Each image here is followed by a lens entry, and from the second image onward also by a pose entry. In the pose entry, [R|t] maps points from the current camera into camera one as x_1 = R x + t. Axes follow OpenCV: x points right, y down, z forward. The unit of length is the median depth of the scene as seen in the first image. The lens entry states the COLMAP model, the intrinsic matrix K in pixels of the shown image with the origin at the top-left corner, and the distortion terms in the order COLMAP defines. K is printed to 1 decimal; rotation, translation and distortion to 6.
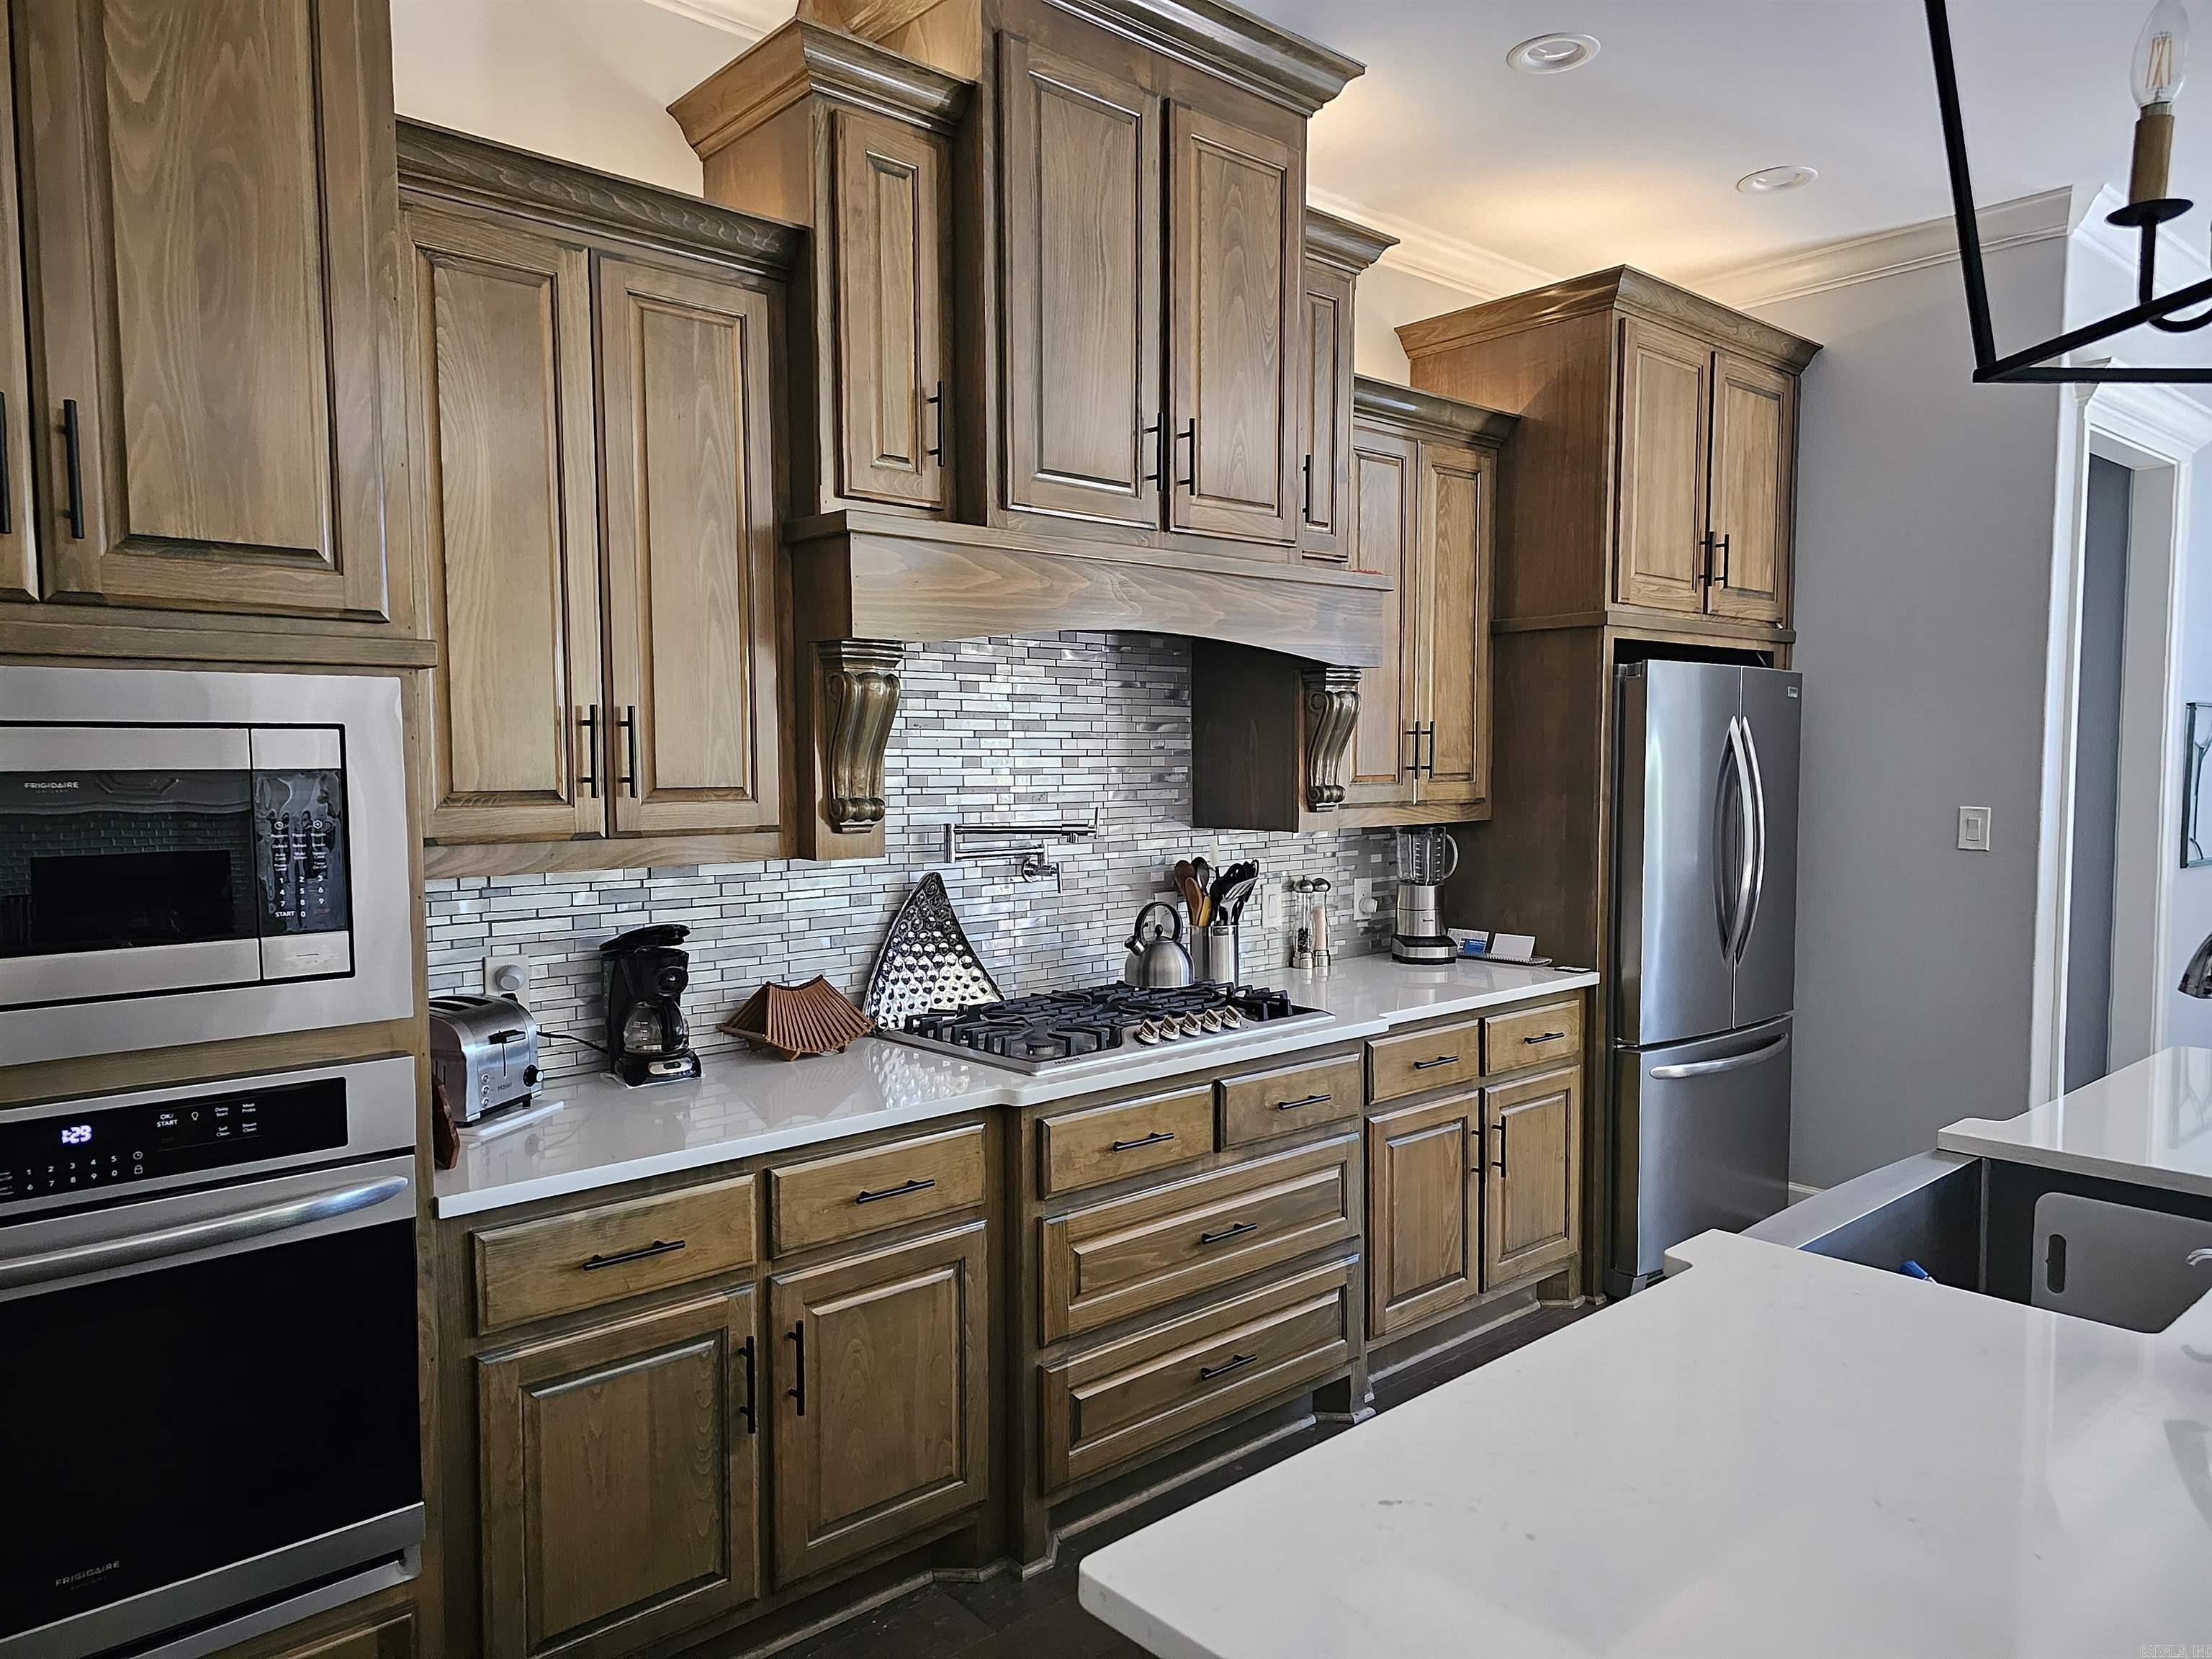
lens RADIAL K [[1504.0, 0, 1097.5], [0, 1504.0, 857.9], [0, 0, 1]] dist [0.111122, -0.151085]
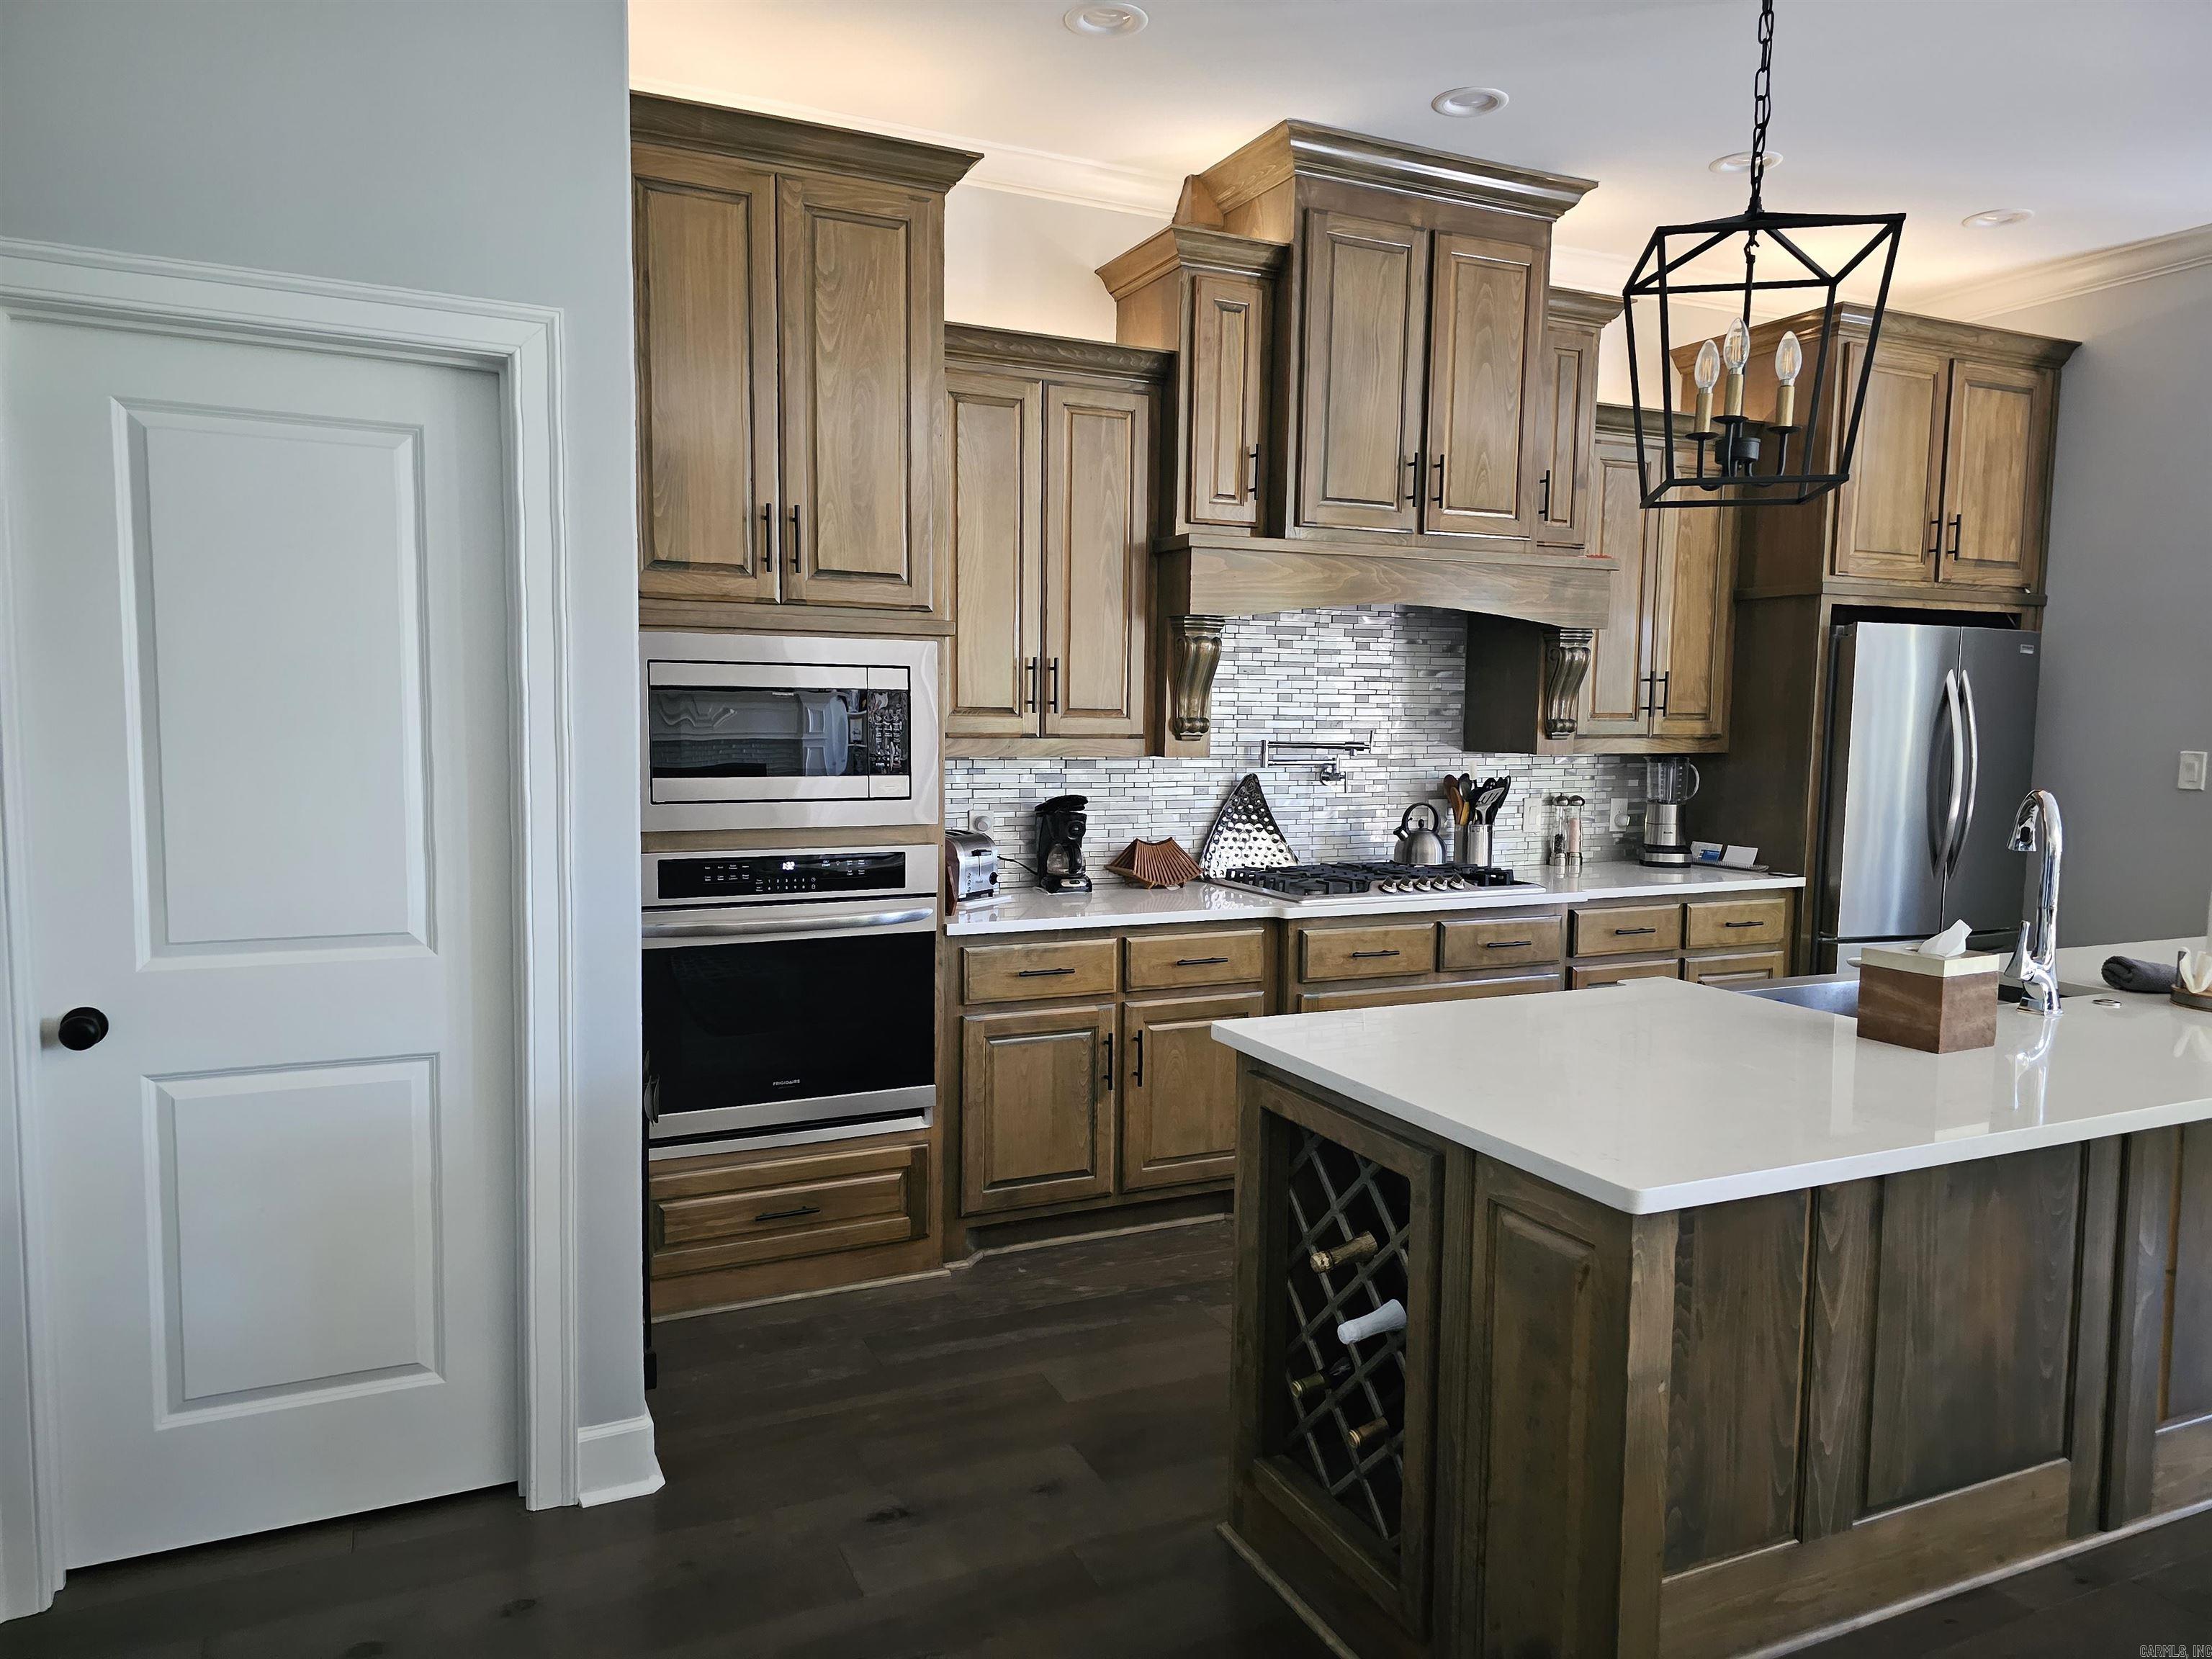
lens RADIAL K [[1504.0, 0, 1097.5], [0, 1504.0, 857.9], [0, 0, 1]] dist [0.111122, -0.151085]
pose [[0.959800, 0.043001, -0.277370, 0.167327], [-0.034367, 0.998764, 0.035919, 0.047820], [0.278572, -0.024942, 0.960092, -0.473696]]
